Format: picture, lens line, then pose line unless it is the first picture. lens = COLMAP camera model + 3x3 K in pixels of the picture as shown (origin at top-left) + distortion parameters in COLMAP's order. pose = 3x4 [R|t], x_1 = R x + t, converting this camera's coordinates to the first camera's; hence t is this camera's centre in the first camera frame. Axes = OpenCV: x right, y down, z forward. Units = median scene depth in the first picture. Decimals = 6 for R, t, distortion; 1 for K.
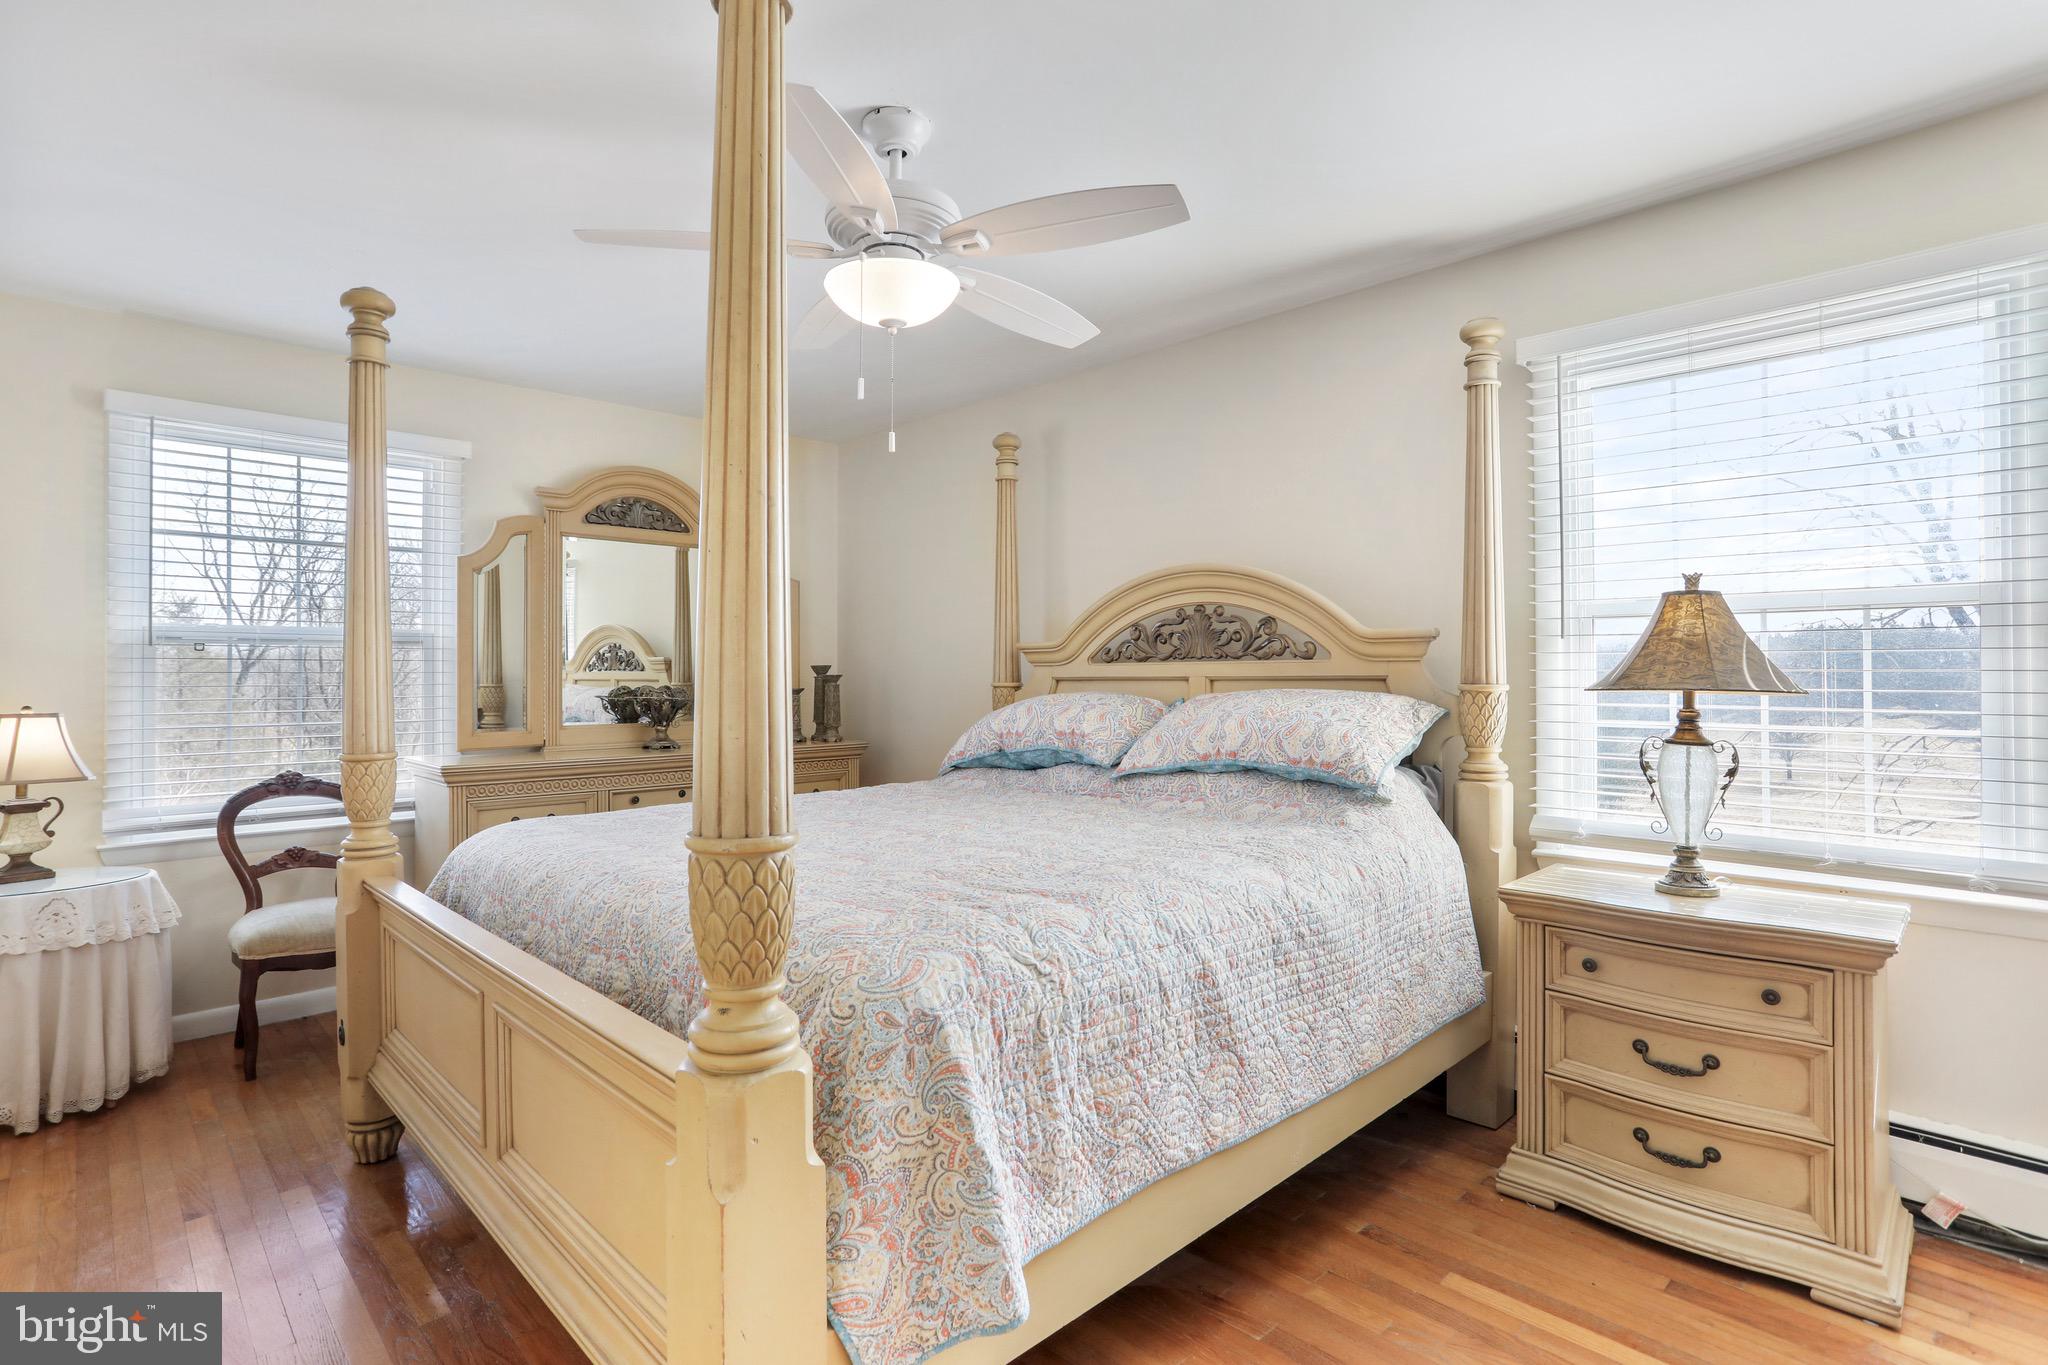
lens RADIAL K [[1005.0, 0, 1022.9], [0, 1005.0, 682.5], [0, 0, 1]] dist [-0.006332, -0.000246]
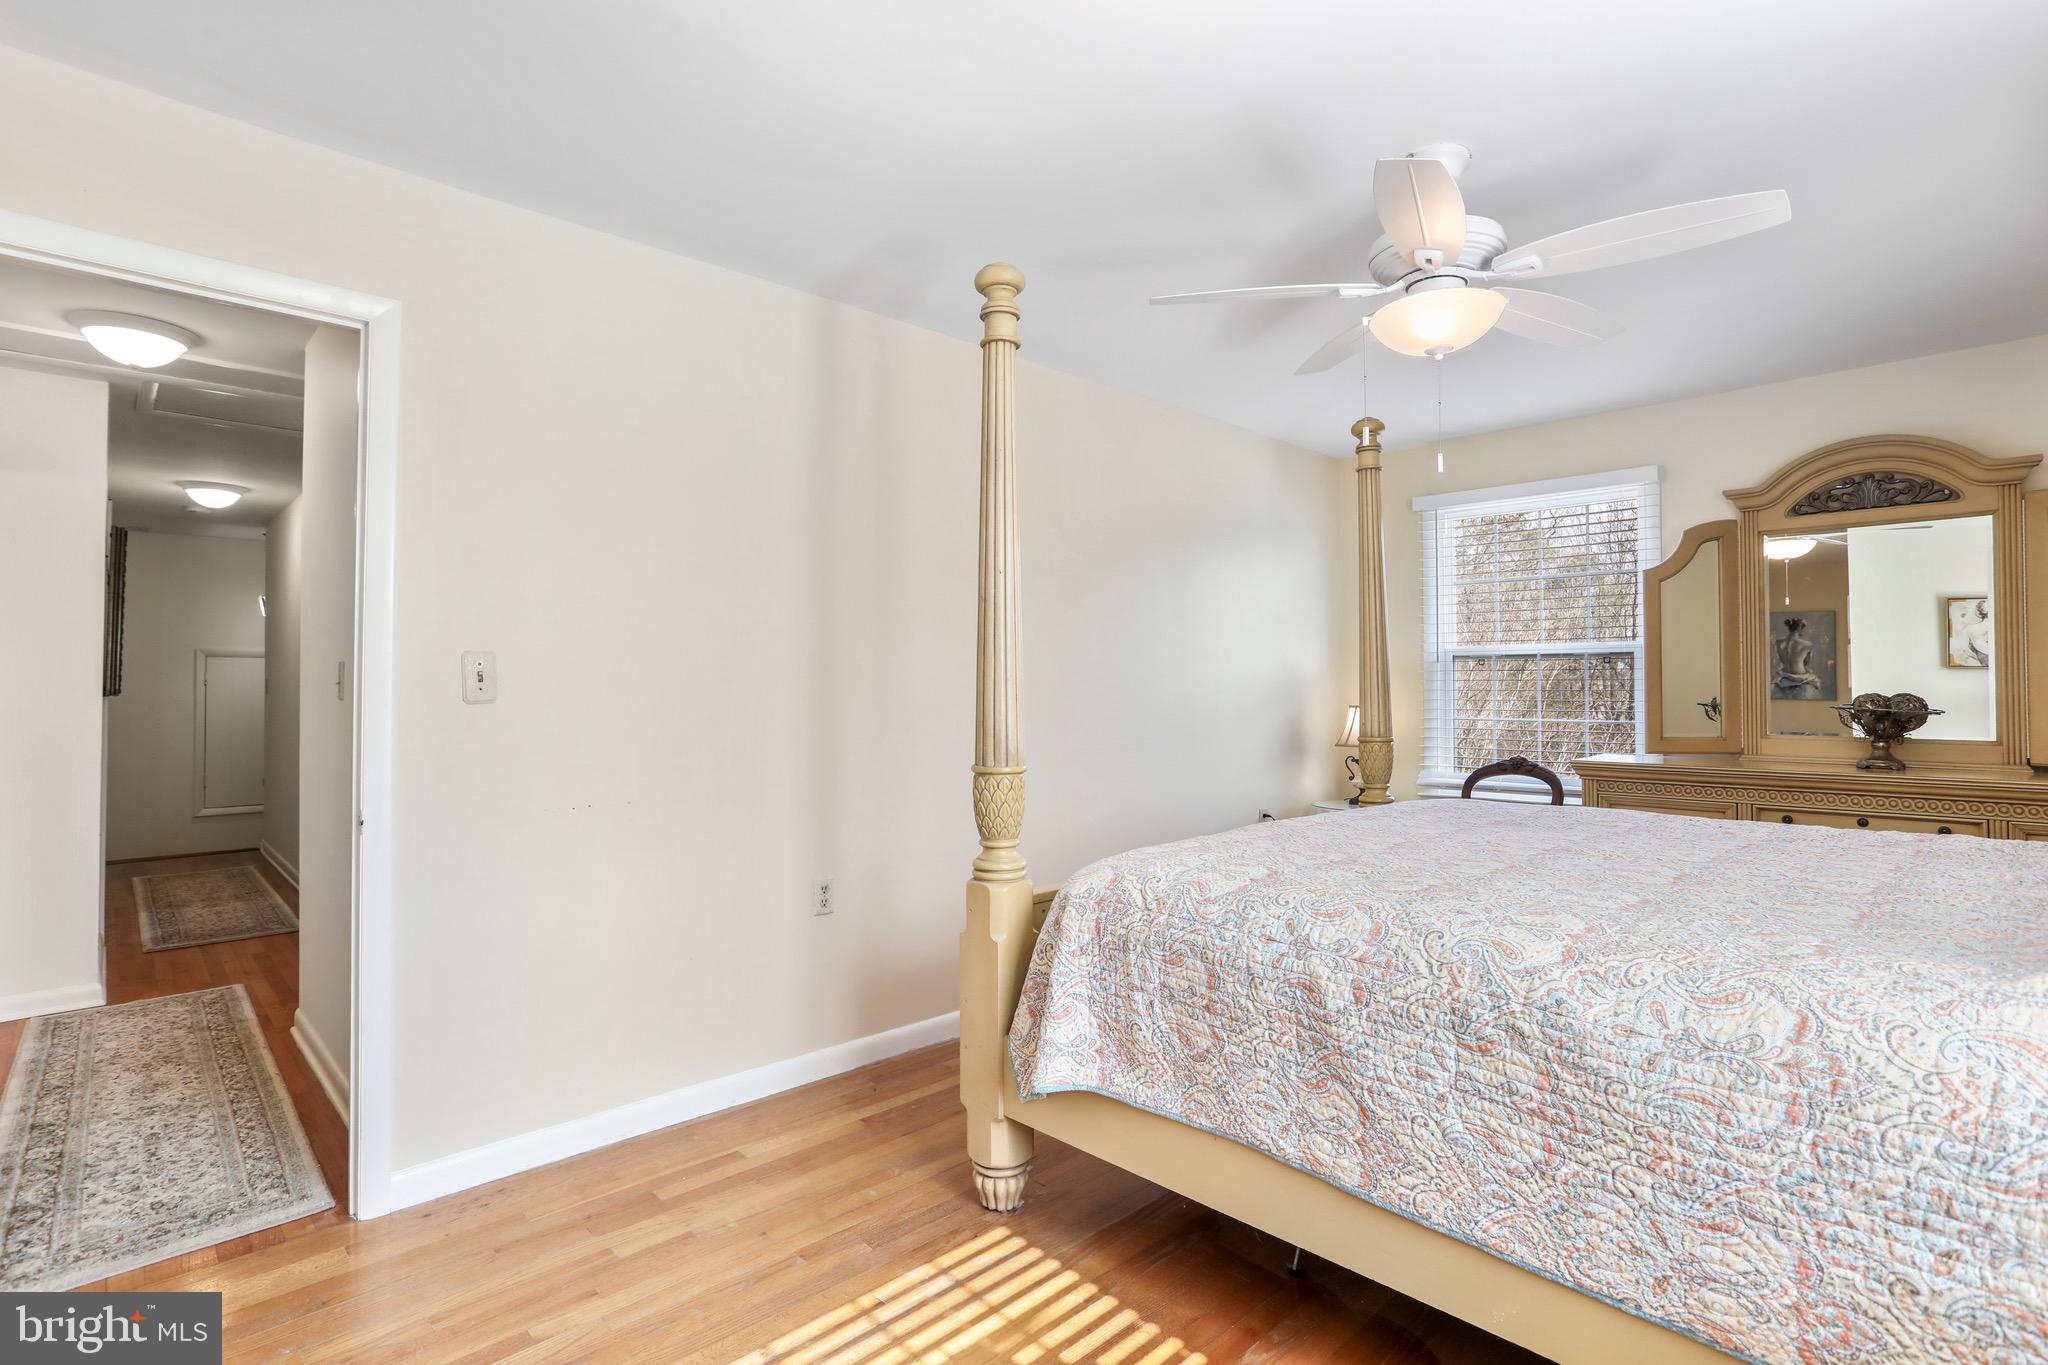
lens RADIAL K [[1005.0, 0, 1023.4], [0, 1005.0, 677.8], [0, 0, 1]] dist [-0.006332, -0.000246]
pose [[-0.010351, -0.008241, -0.999912, 1.139508], [-0.000342, 0.999966, -0.008238, -0.005825], [0.999946, 0.000256, -0.010353, 0.706976]]
